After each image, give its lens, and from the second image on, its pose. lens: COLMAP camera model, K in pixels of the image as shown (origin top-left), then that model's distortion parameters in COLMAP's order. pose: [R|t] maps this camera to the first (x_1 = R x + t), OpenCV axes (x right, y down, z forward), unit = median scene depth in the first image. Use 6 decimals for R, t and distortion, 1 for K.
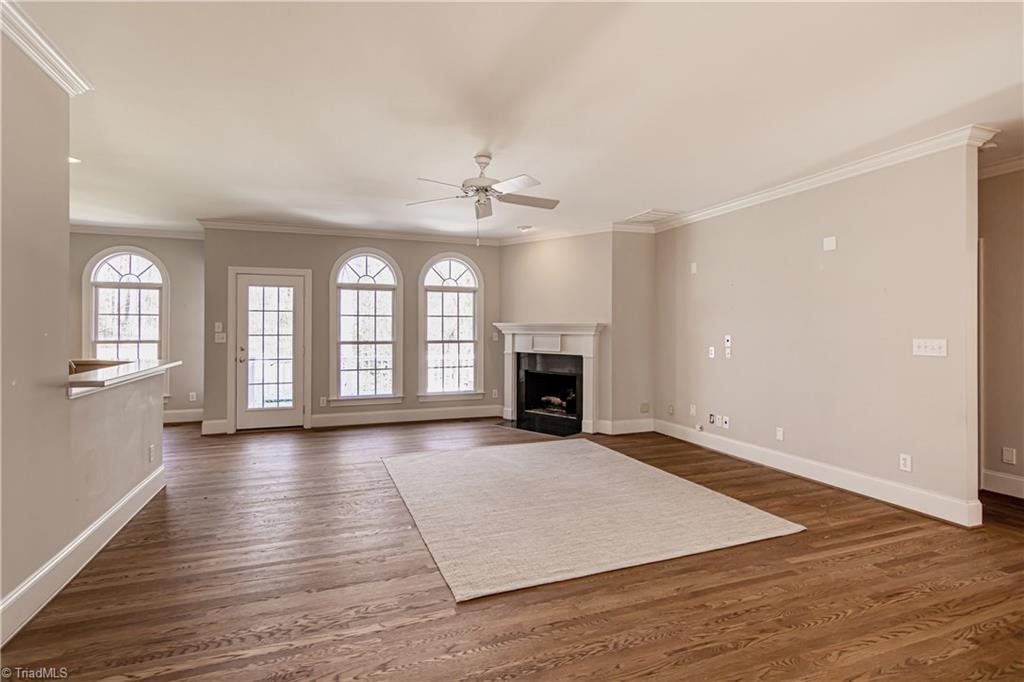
lens RADIAL K [[499.9, 0, 514.5], [0, 499.9, 340.2], [0, 0, 1]] dist [0.000701, 0.000005]
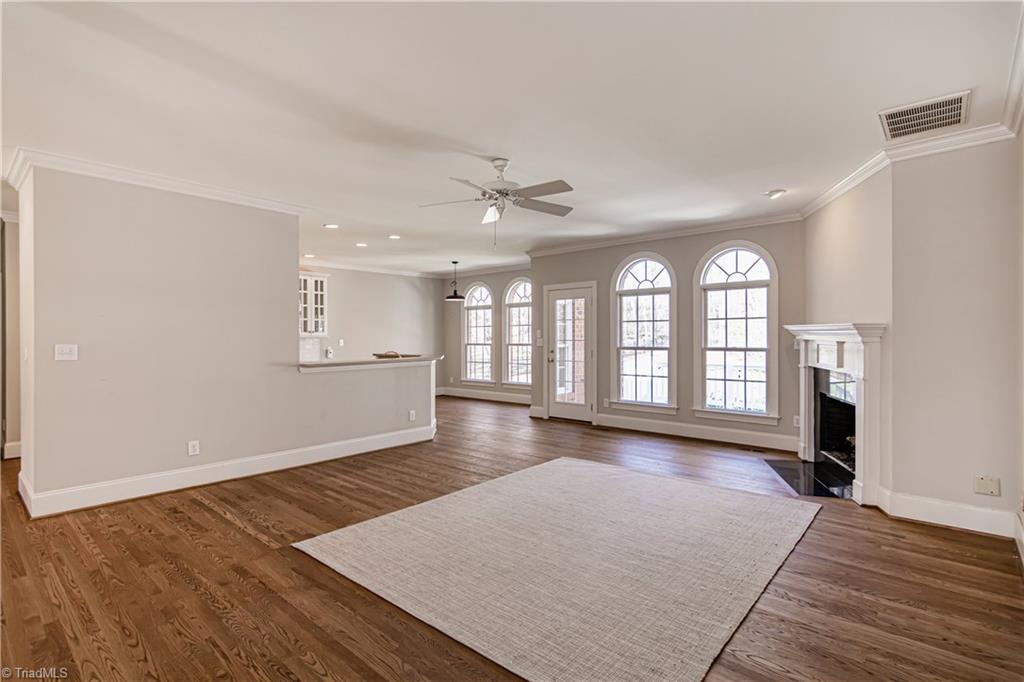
lens RADIAL K [[499.9, 0, 514.5], [0, 499.9, 340.2], [0, 0, 1]] dist [0.000701, 0.000005]
pose [[0.468761, 0.004060, -0.883316, 0.470430], [-0.014495, 0.999890, -0.003097, -0.004635], [0.883206, 0.014255, 0.468769, 0.323762]]
